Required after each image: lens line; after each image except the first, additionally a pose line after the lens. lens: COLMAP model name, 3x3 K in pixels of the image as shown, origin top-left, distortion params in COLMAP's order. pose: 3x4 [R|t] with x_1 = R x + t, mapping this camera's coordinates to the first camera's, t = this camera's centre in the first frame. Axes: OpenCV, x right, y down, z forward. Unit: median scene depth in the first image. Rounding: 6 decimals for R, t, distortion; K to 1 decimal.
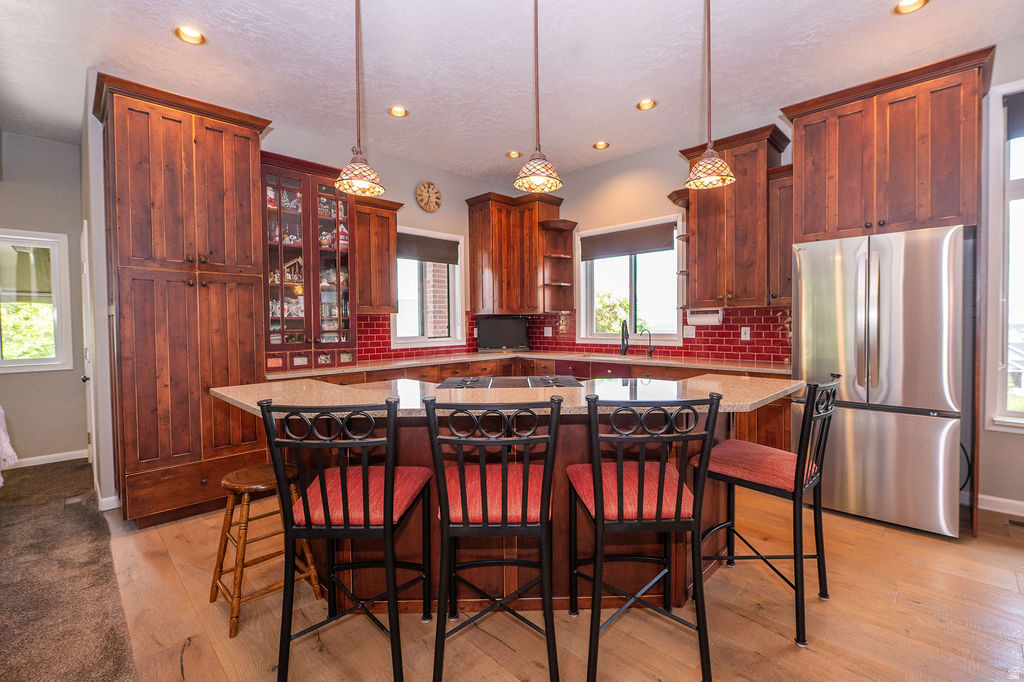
lens RADIAL K [[444.8, 0, 511.0], [0, 444.8, 332.4], [0, 0, 1]] dist [-0.008060, -0.000800]
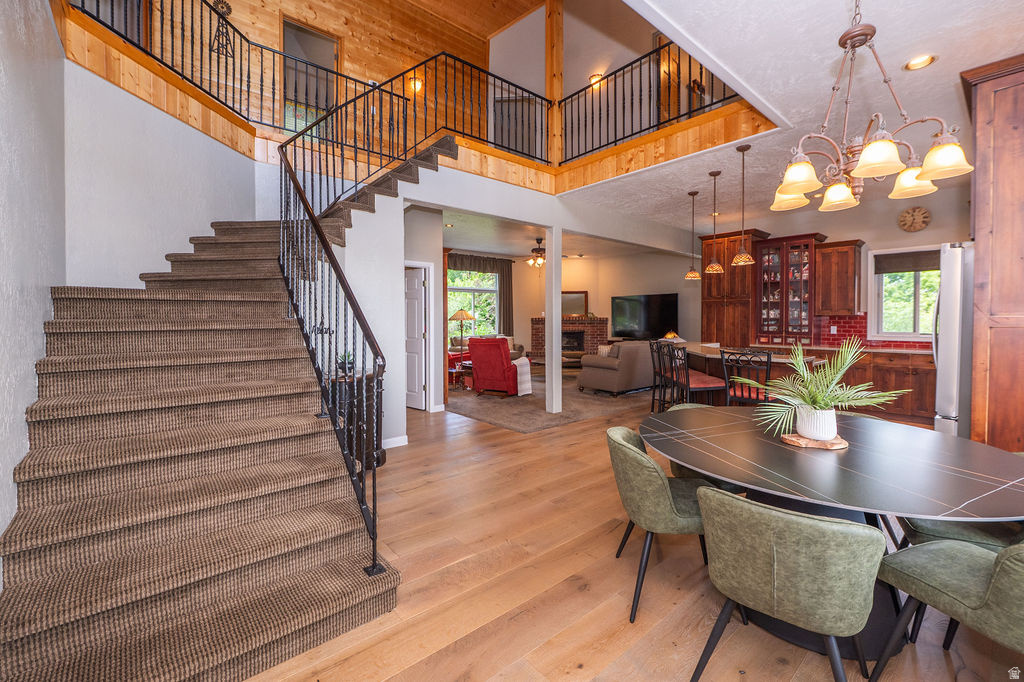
lens RADIAL K [[425.9, 0, 519.3], [0, 425.9, 327.1], [0, 0, 1]] dist [-0.004096, -0.000917]
pose [[-0.068299, 0.031402, -0.997171, 1.240068], [-0.021144, 0.999234, 0.032915, -0.025744], [0.997441, 0.023332, -0.067583, -0.005832]]
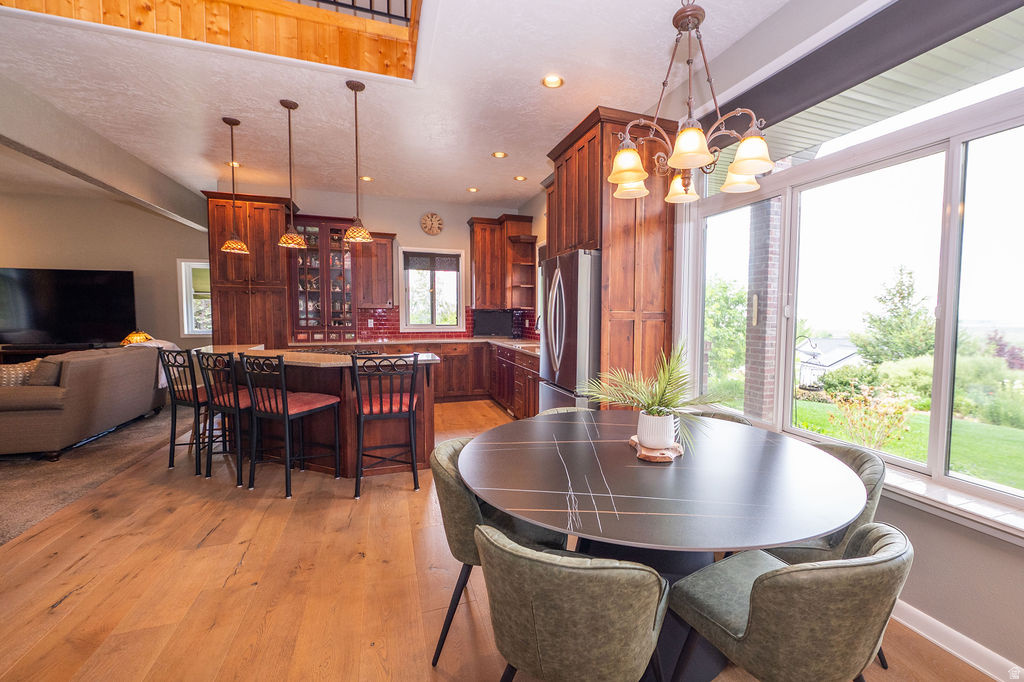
lens RADIAL K [[444.8, 0, 558.7], [0, 444.8, 338.6], [0, 0, 1]] dist [-0.008060, -0.000800]
pose [[0.917942, 0.040851, -0.394606, 0.857798], [-0.026066, 0.998745, 0.042757, -0.019376], [0.395858, -0.028962, 0.917855, -0.148176]]
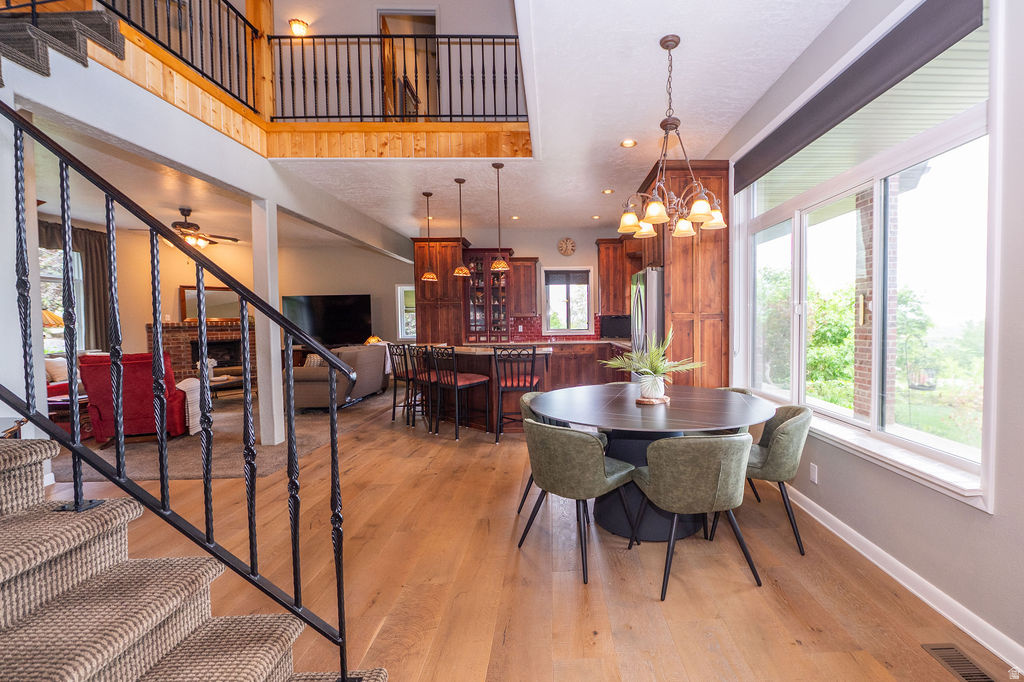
lens RADIAL K [[444.8, 0, 564.2], [0, 444.8, 337.1], [0, 0, 1]] dist [-0.008060, -0.000800]
pose [[0.732048, 0.026651, -0.680731, 1.129412], [-0.010265, 0.999553, 0.028094, -0.008705], [0.681175, -0.013579, 0.731994, -0.297168]]
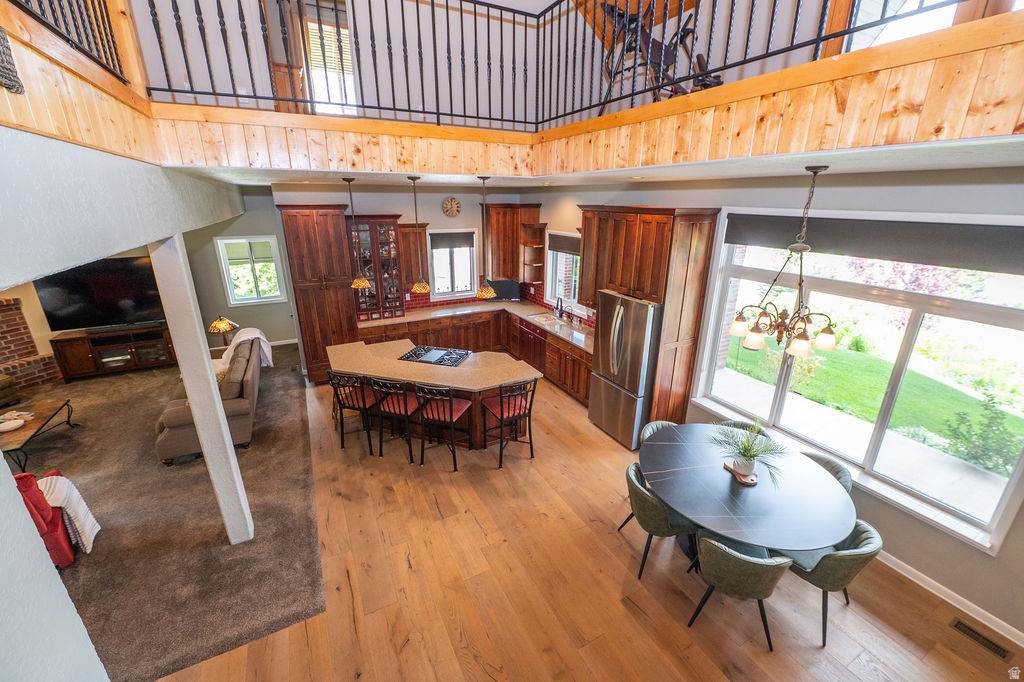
lens RADIAL K [[407.3, 0, 511.5], [0, 407.3, 336.7], [0, 0, 1]] dist [-0.009169, -0.000791]
pose [[0.955111, 0.108939, -0.275492, 0.548561], [-0.021195, 0.952679, 0.303238, -0.359327], [0.295490, -0.283787, 0.912223, -0.466631]]
